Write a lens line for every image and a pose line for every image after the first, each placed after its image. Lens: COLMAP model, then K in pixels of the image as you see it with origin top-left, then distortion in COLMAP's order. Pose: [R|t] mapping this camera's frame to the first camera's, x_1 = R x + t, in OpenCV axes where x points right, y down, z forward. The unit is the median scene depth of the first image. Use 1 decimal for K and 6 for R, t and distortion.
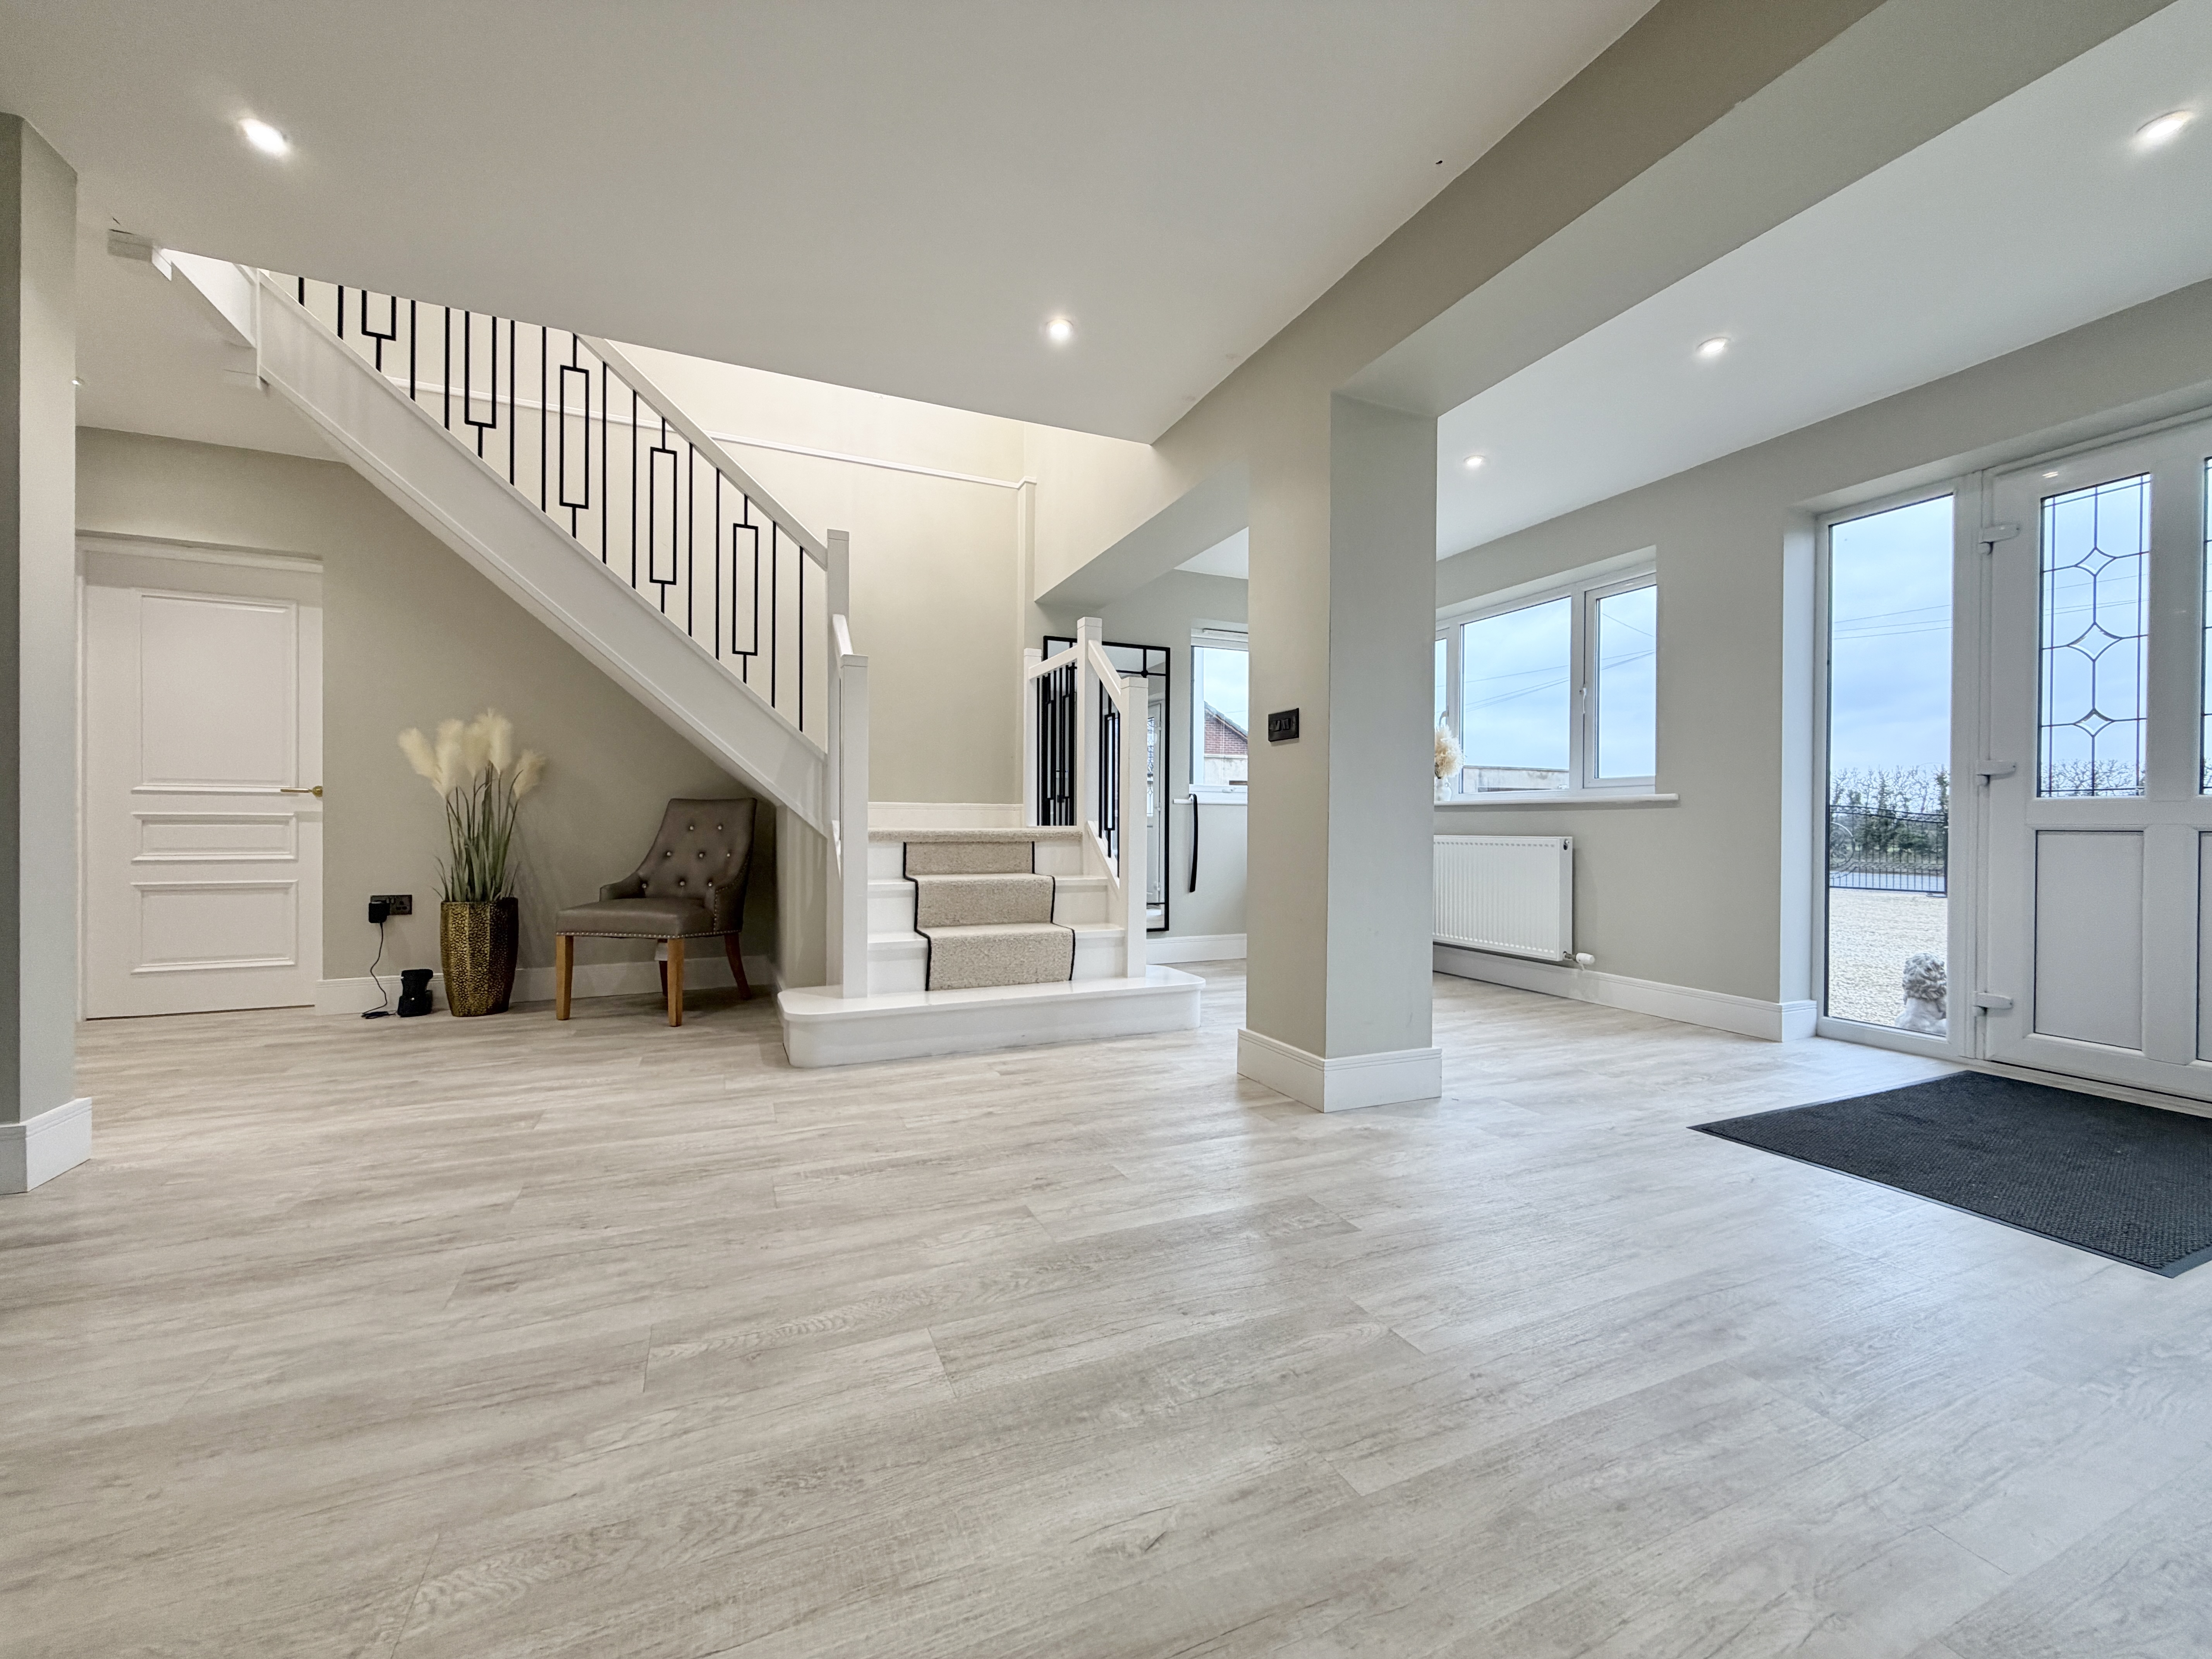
lens RADIAL K [[874.7, 0, 1096.5], [0, 874.7, 834.2], [0, 0, 1]] dist [0.000499, -0.000351]
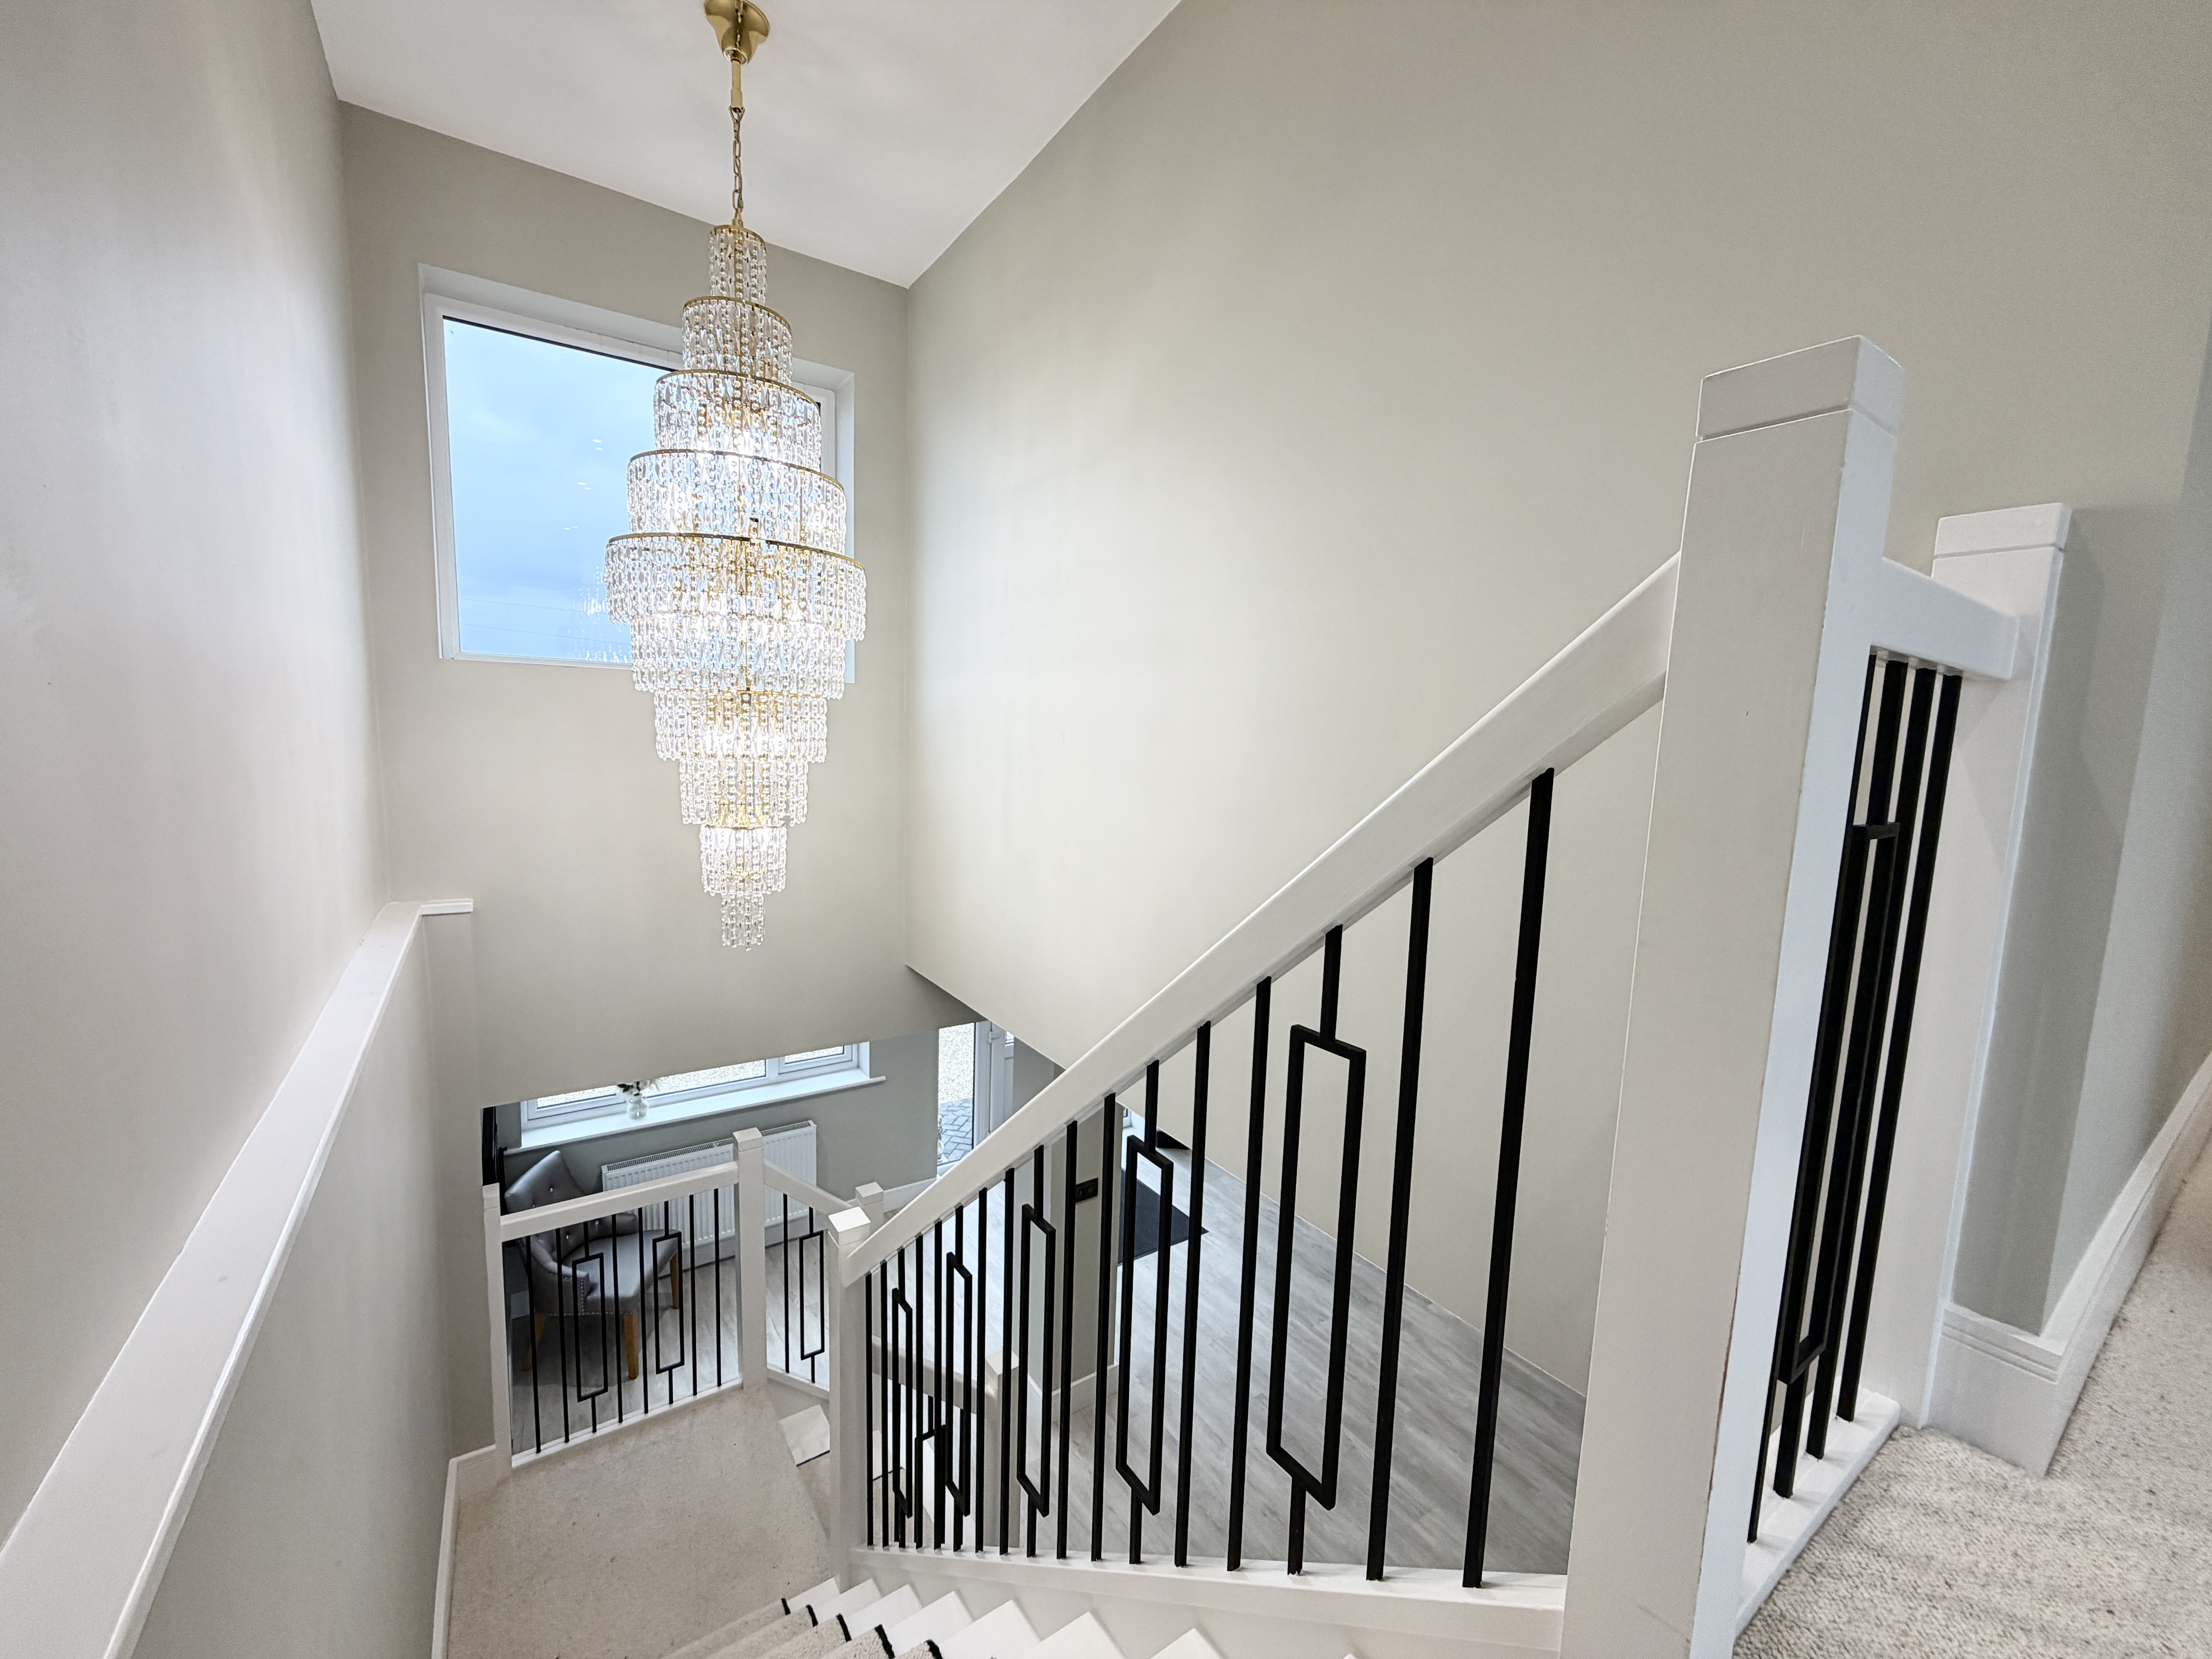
lens RADIAL K [[874.7, 0, 1100.8], [0, 874.7, 832.9], [0, 0, 1]] dist [0.000499, -0.000351]
pose [[-0.181024, -0.121091, 0.975995, -1.519199], [-0.027097, 0.992628, 0.118129, -1.159438], [-0.983105, -0.005063, -0.182971, 1.563677]]
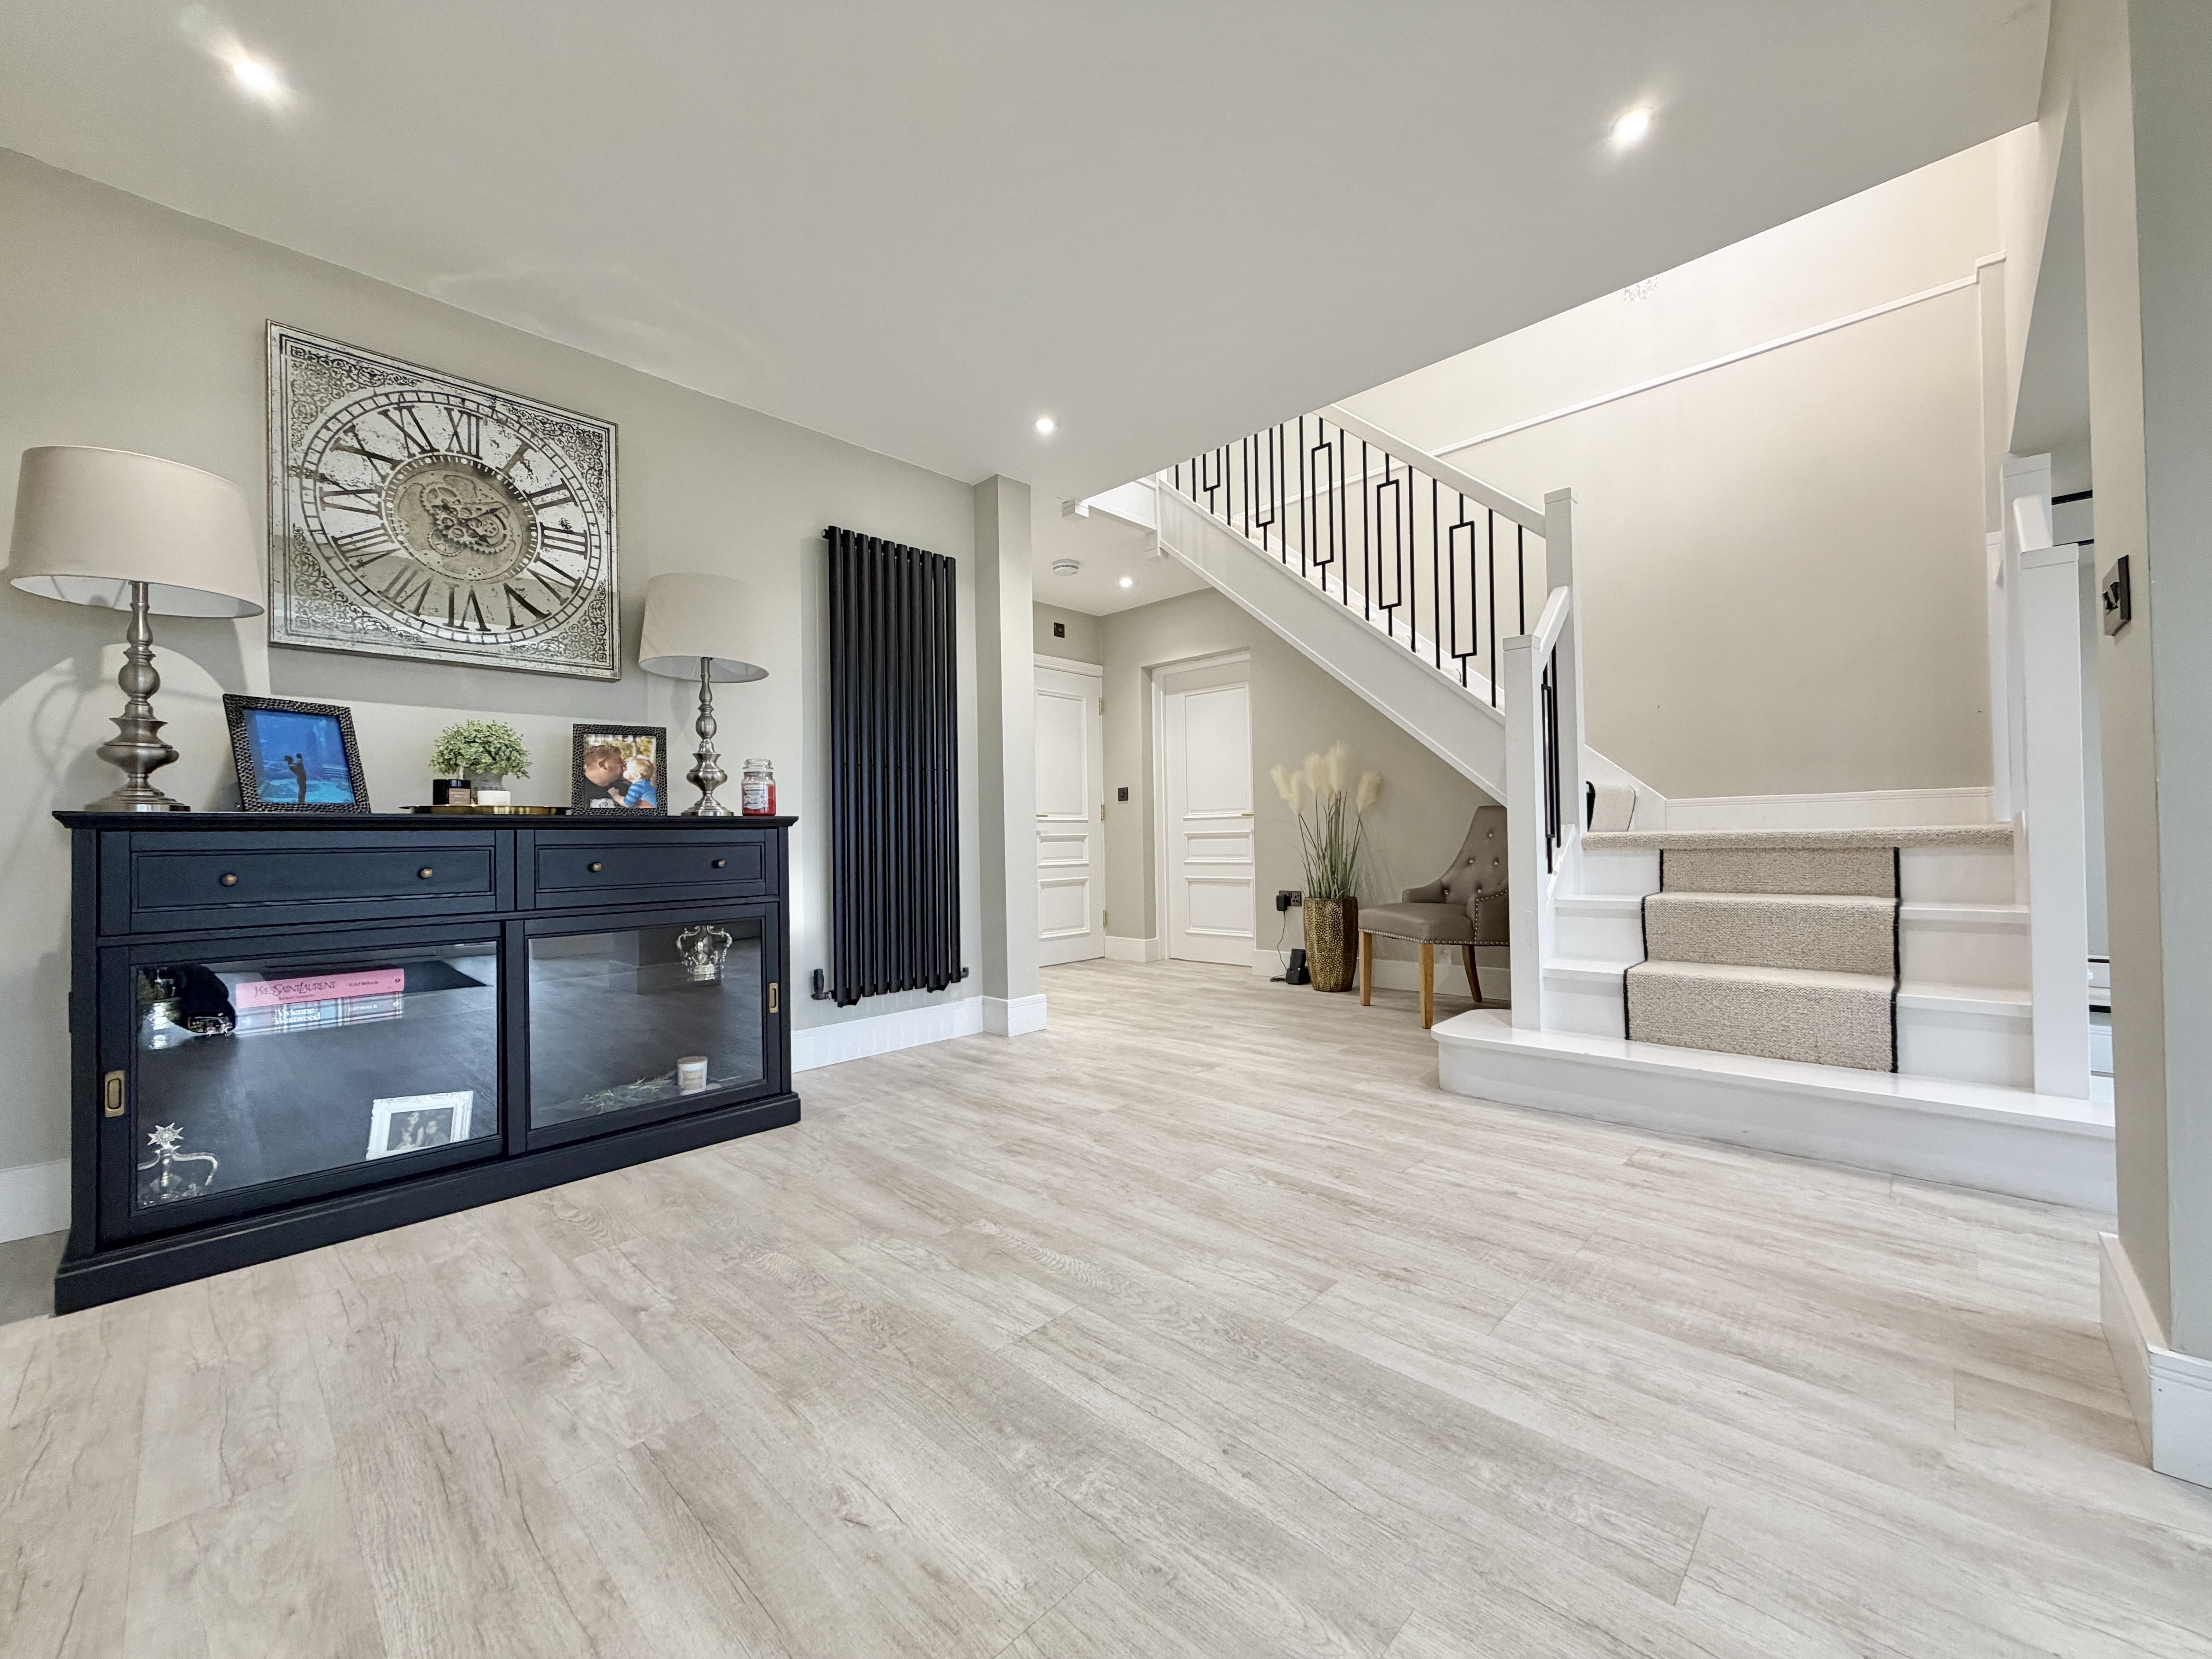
lens RADIAL K [[874.7, 0, 1097.1], [0, 874.7, 836.3], [0, 0, 1]] dist [0.000499, -0.000351]
pose [[0.384048, -0.017613, -0.923145, 0.533394], [0.013689, 0.999817, -0.013381, 0.001855], [0.923212, -0.007498, 0.384219, 0.399524]]
